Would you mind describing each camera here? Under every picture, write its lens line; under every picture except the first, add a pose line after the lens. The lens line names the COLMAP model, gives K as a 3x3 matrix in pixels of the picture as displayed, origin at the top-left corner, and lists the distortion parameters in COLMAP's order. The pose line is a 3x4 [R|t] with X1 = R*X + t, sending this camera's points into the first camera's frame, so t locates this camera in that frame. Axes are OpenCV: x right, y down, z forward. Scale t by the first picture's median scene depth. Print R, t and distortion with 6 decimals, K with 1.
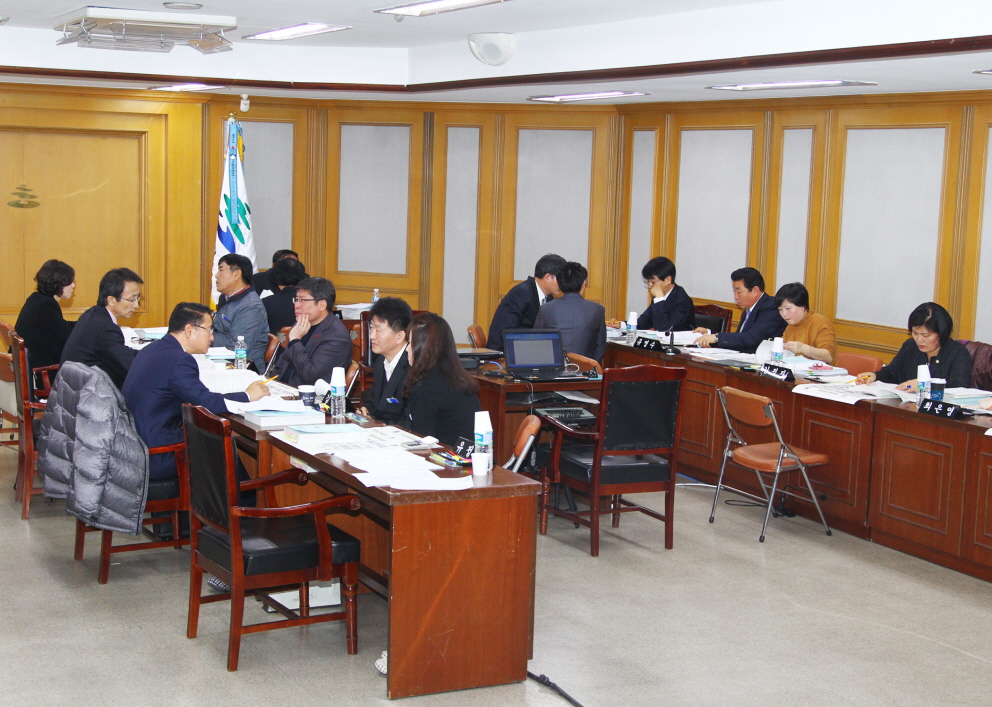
lens RADIAL K [[1517.0, 0, 496.0], [0, 1517.0, 353.5], [0, 0, 1]] dist [0.035315, 0.103485]
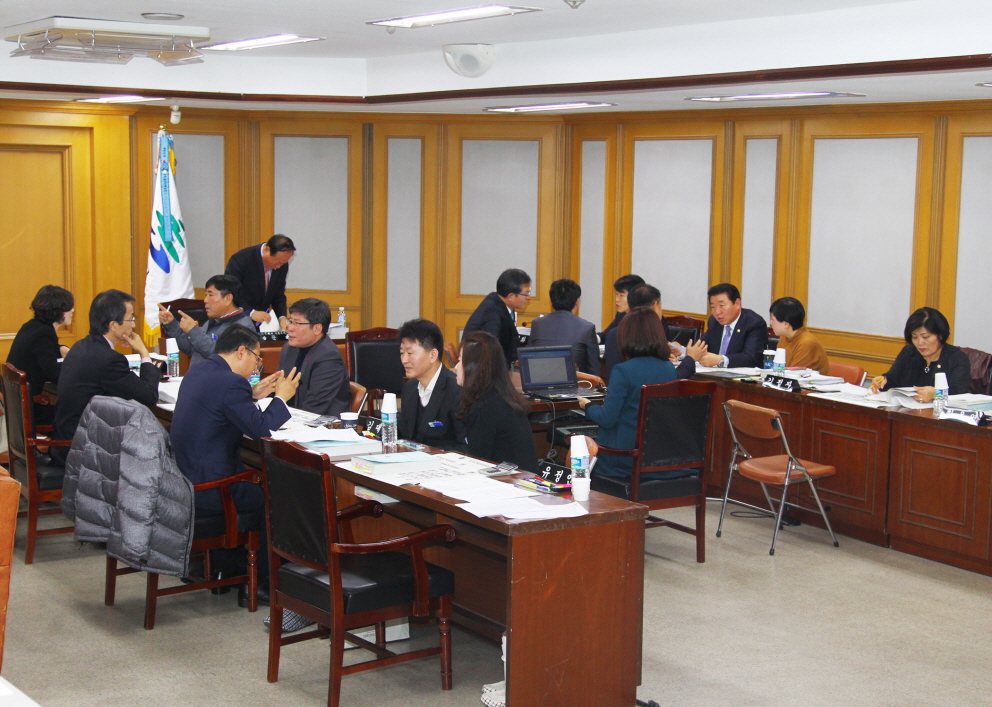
lens RADIAL K [[1555.5, 0, 496.0], [0, 1555.5, 353.5], [0, 0, 1]] dist [0.068277, -0.002279]
pose [[0.990630, -0.026870, 0.133905, -0.147082], [0.027438, 0.999621, -0.002398, -0.010613], [-0.133790, 0.006049, 0.990991, 0.004710]]
